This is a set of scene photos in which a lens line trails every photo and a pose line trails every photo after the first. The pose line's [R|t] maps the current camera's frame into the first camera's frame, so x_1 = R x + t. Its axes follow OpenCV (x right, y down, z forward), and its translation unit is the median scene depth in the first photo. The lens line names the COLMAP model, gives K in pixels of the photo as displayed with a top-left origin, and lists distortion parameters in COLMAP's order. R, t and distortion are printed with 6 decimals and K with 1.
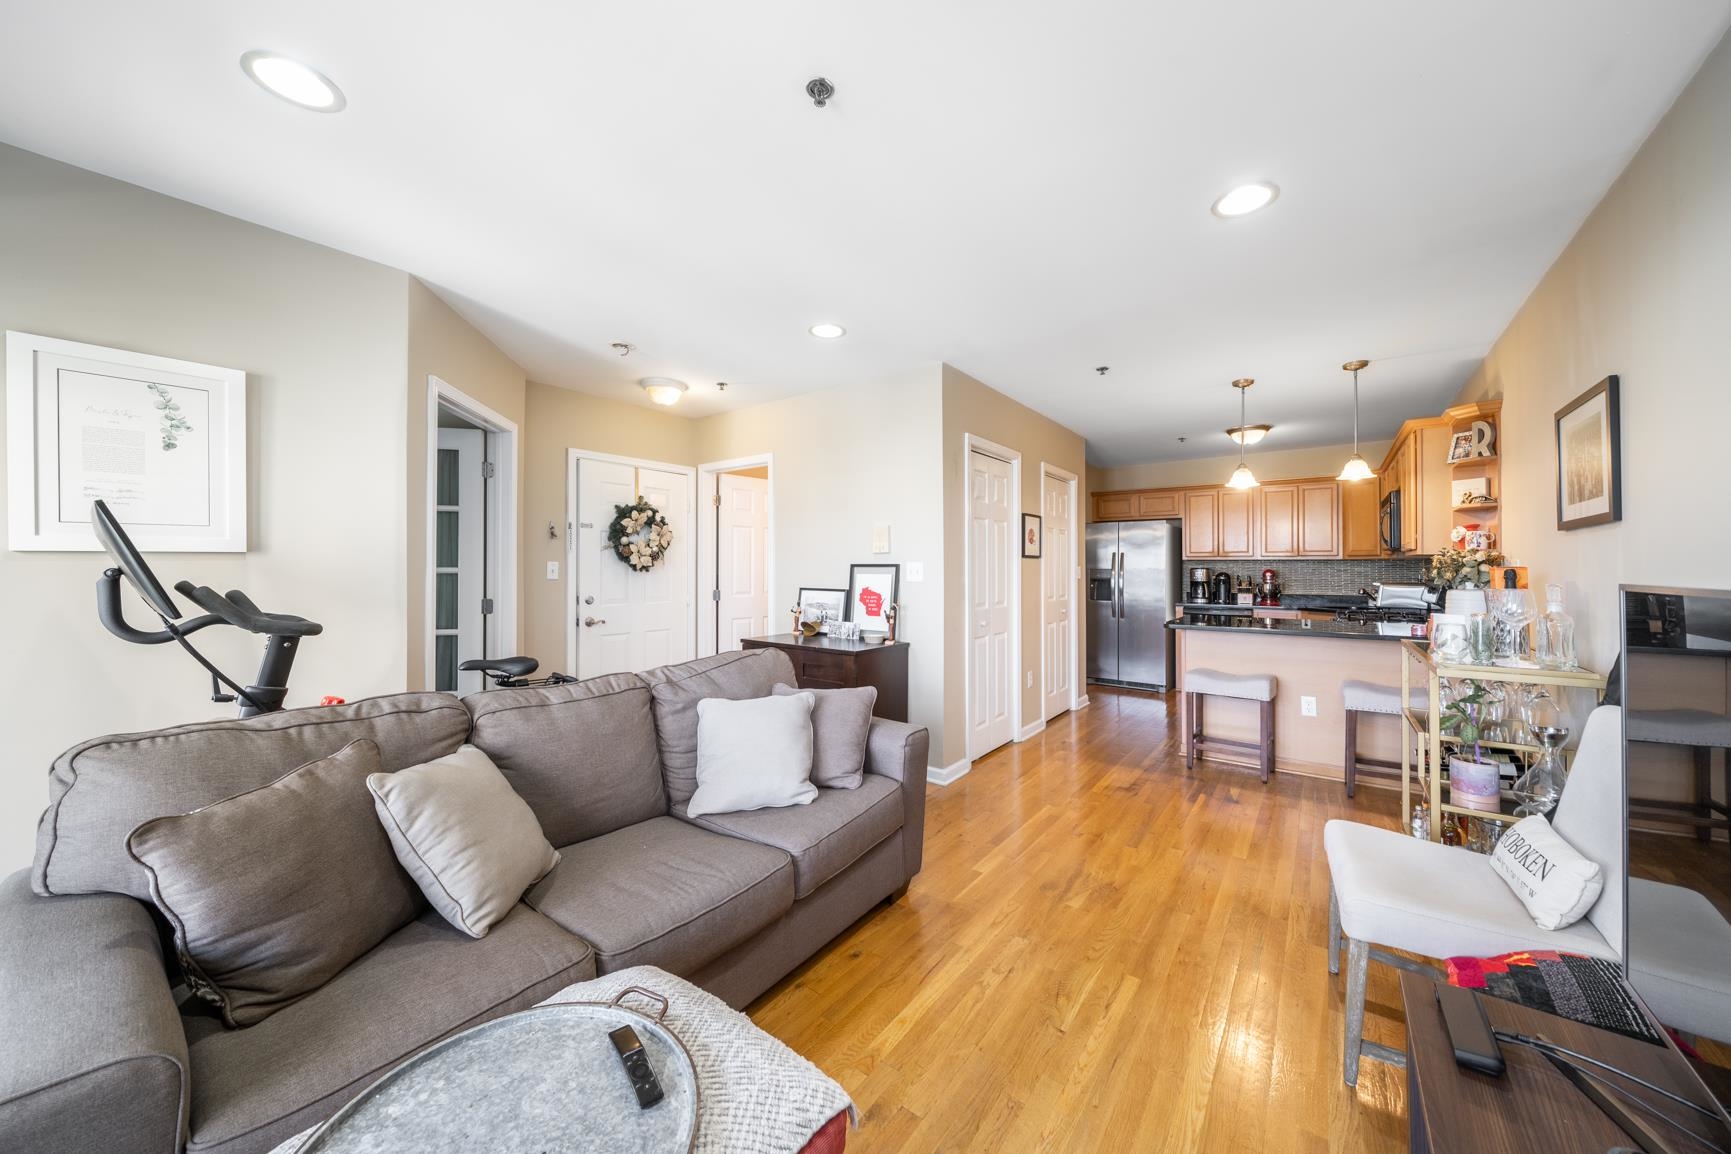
lens RADIAL K [[599.8, 0, 868.9], [0, 599.8, 568.4], [0, 0, 1]] dist [0.000164, 0.000013]
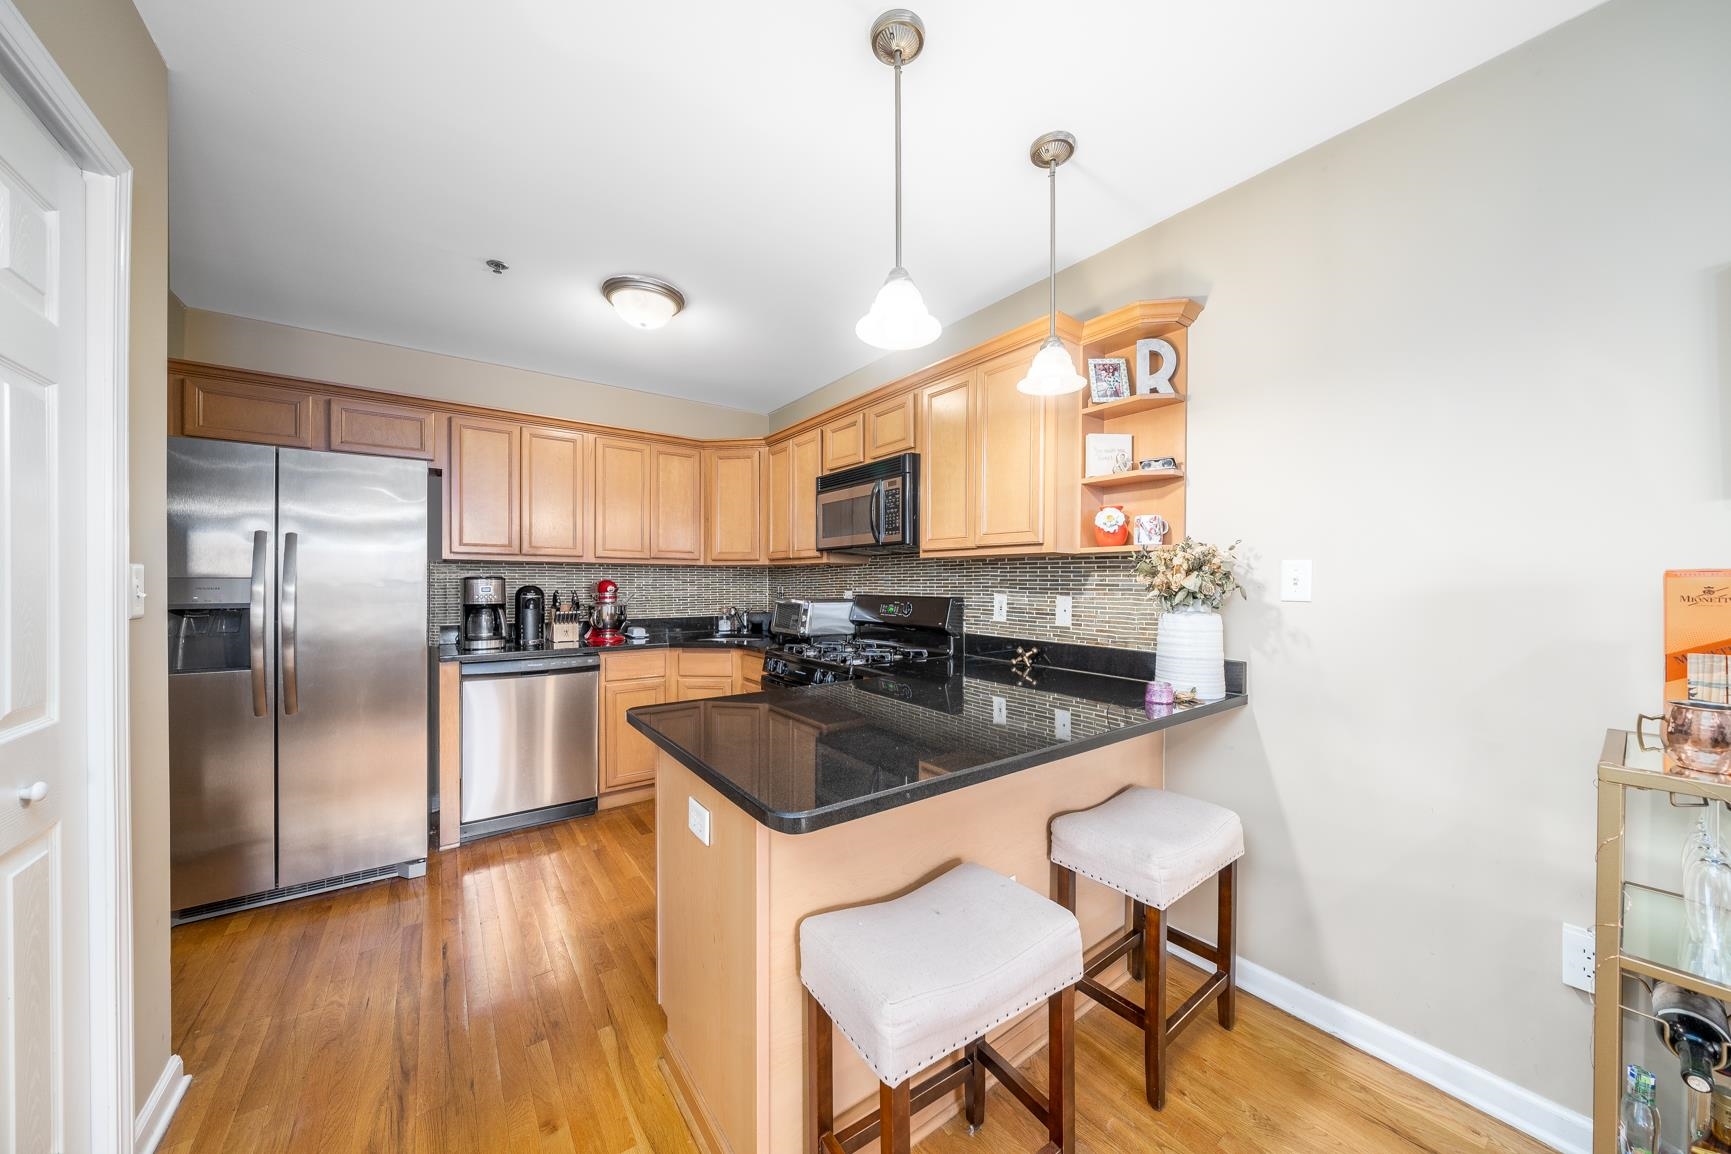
lens RADIAL K [[585.0, 0, 857.5], [0, 585.0, 582.3], [0, 0, 1]] dist [0.000441, -0.000079]
pose [[0.287481, 0.000442, 0.957786, 0.188443], [-0.002714, 0.999996, 0.000353, 0.002952], [-0.957783, -0.002701, 0.287481, 0.589698]]
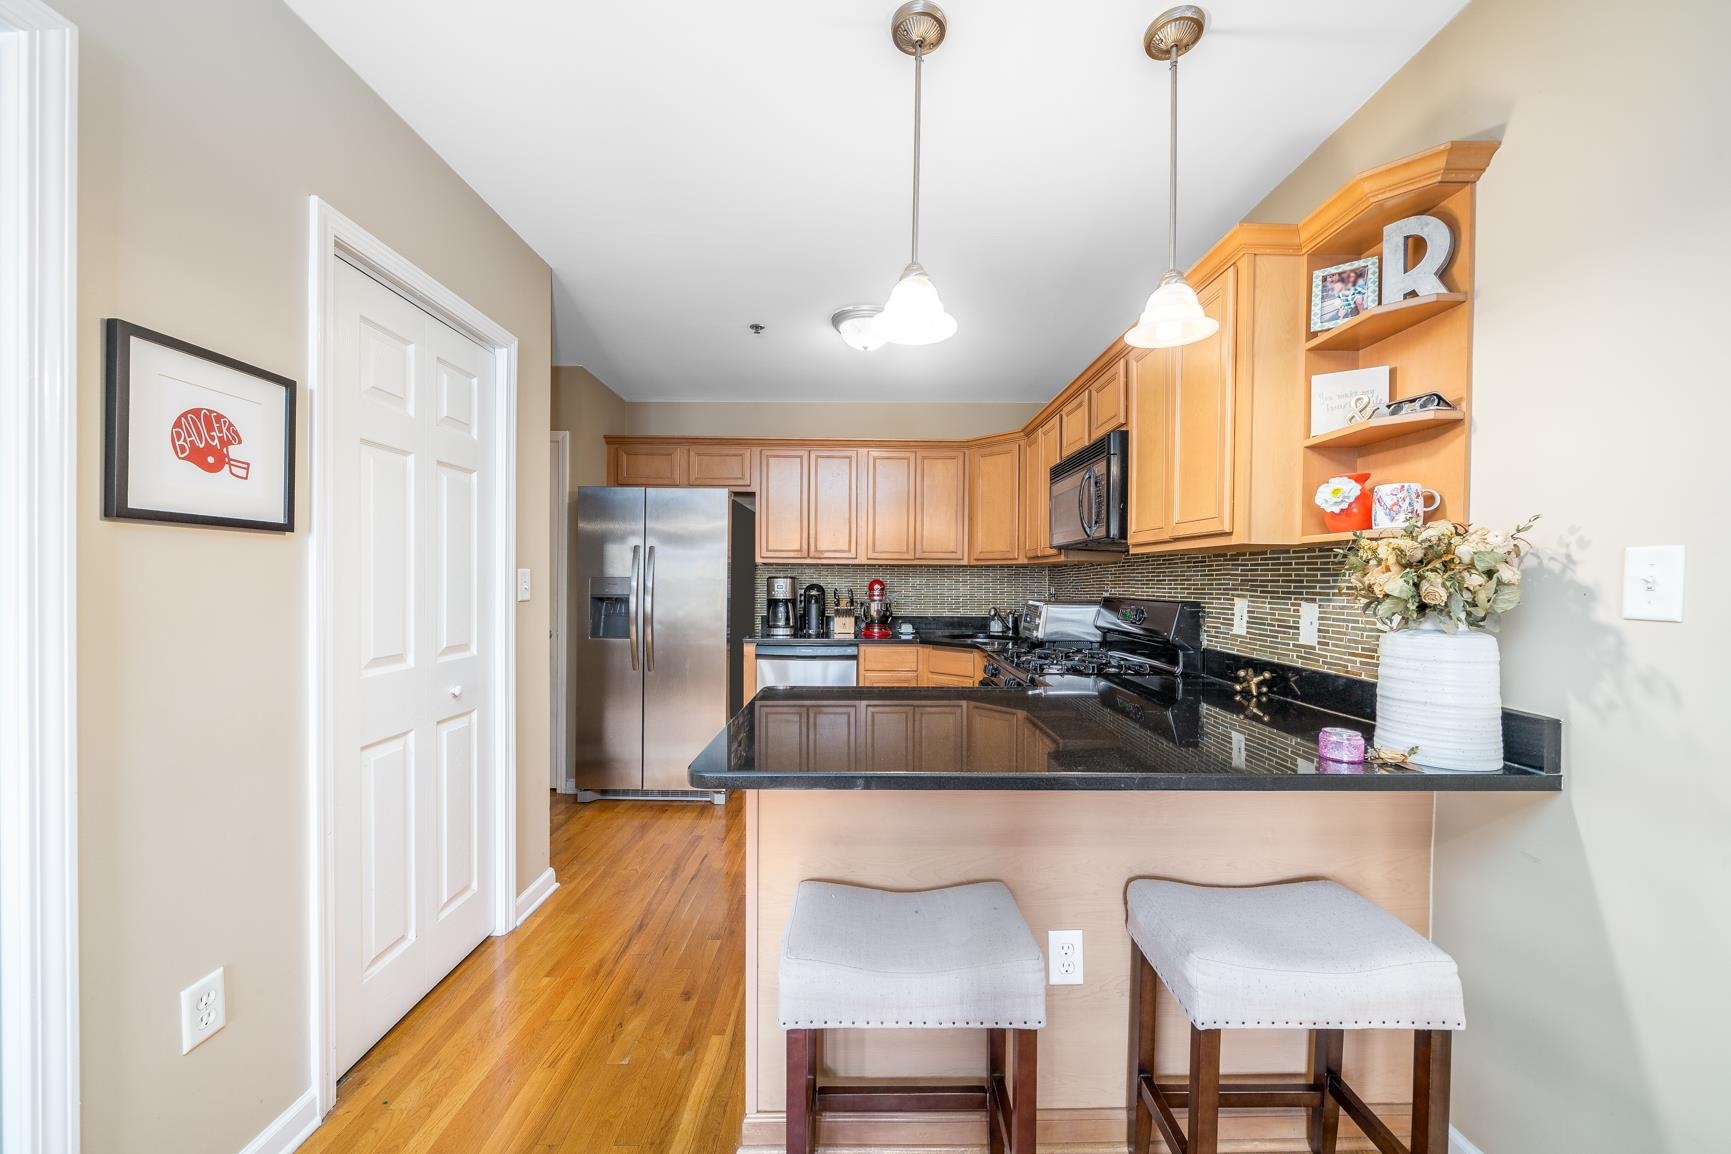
lens RADIAL K [[620.6, 0, 869.7], [0, 620.6, 583.9], [0, 0, 1]] dist [0.000620, -0.000133]
pose [[0.789107, 0.001976, 0.614252, 0.248022], [-0.007370, 0.999953, 0.006251, 0.002311], [-0.614211, -0.009460, 0.789085, 0.470414]]
